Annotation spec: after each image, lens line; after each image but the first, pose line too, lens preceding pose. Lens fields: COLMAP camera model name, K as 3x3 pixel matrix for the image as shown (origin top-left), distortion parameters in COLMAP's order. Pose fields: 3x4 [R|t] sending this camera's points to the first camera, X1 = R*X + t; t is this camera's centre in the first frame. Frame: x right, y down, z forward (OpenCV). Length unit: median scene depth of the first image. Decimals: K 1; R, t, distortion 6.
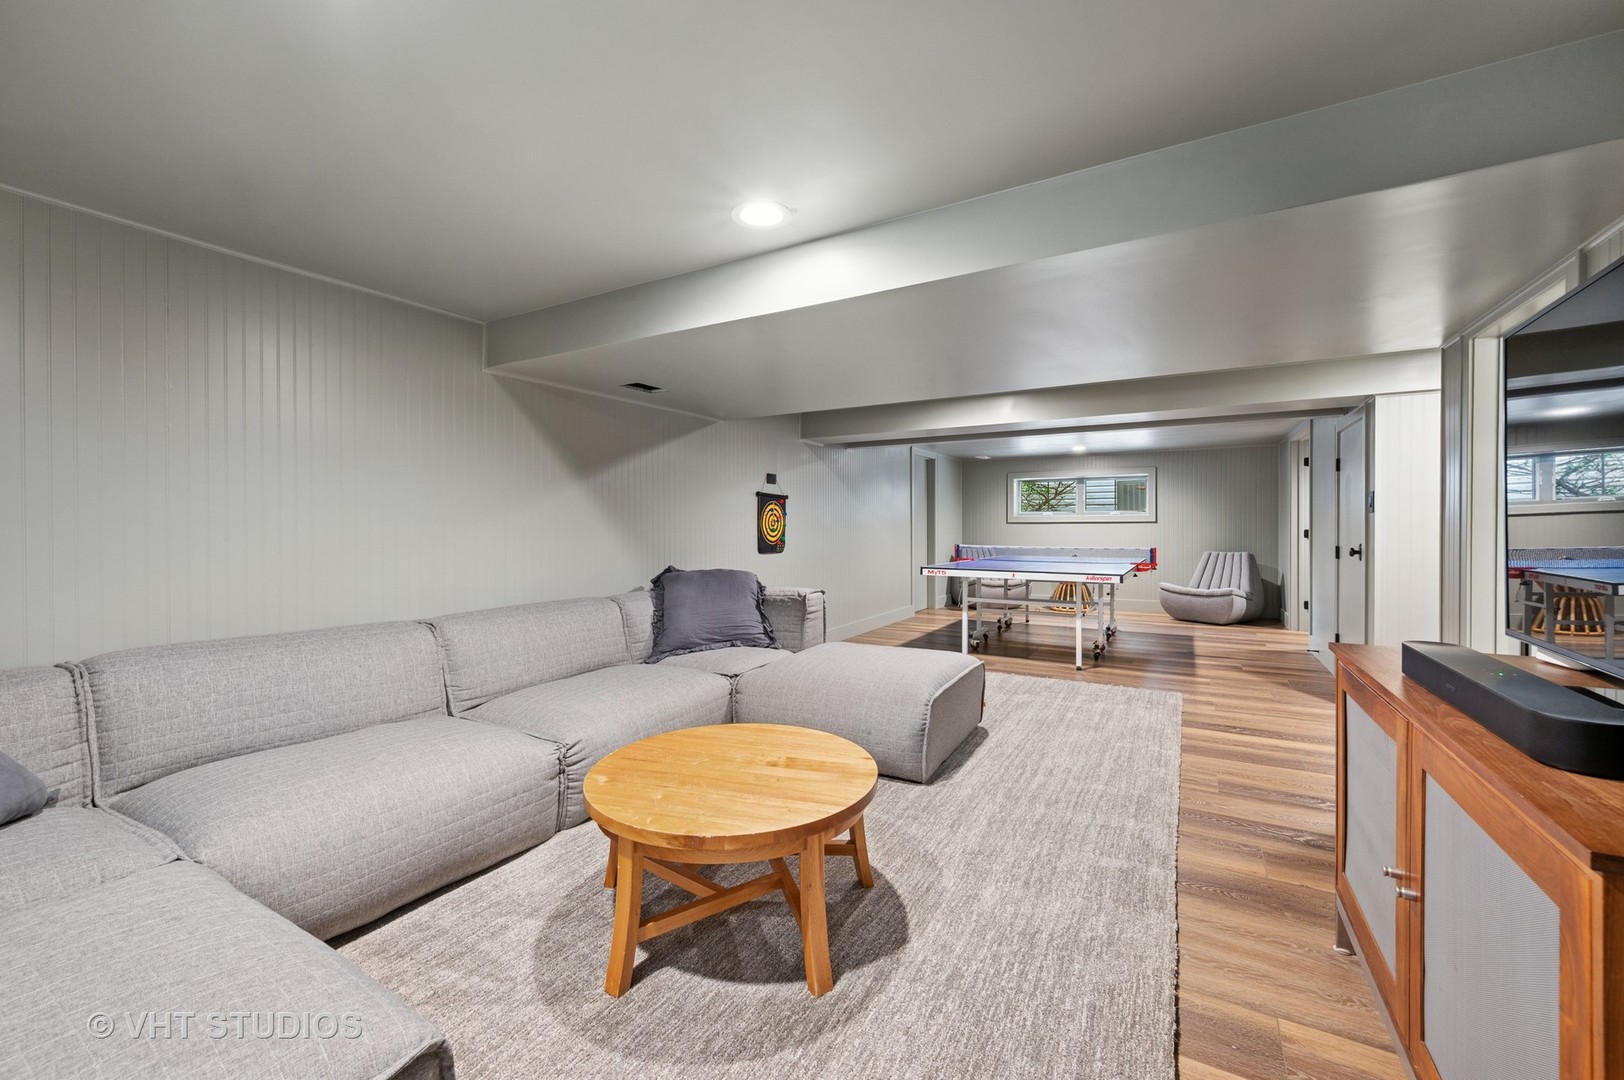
lens RADIAL K [[646.7, 0, 815.6], [0, 646.7, 543.2], [0, 0, 1]] dist [-0.000523, -0.000176]
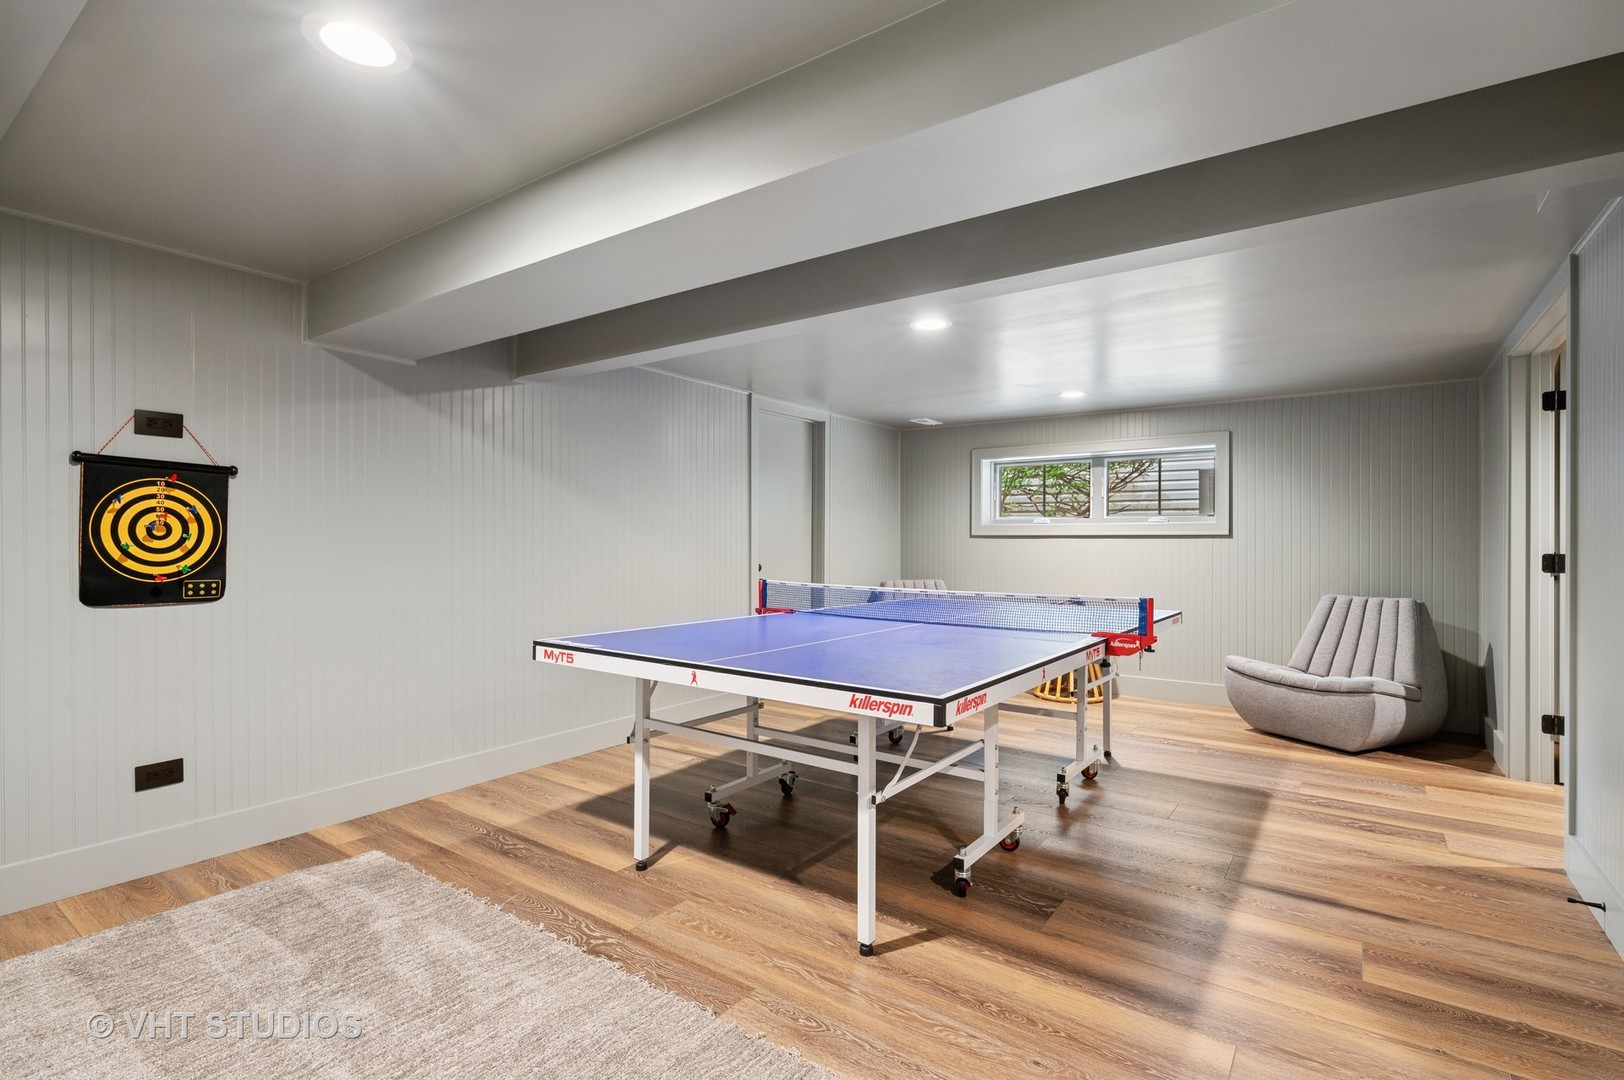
lens RADIAL K [[769.8, 0, 817.3], [0, 769.8, 558.4], [0, 0, 1]] dist [-0.002297, -0.000540]
pose [[0.995793, 0.006900, -0.091366, 0.293082], [-0.007244, 0.999968, -0.003441, -0.011392], [0.091339, 0.004089, 0.995811, 0.408490]]
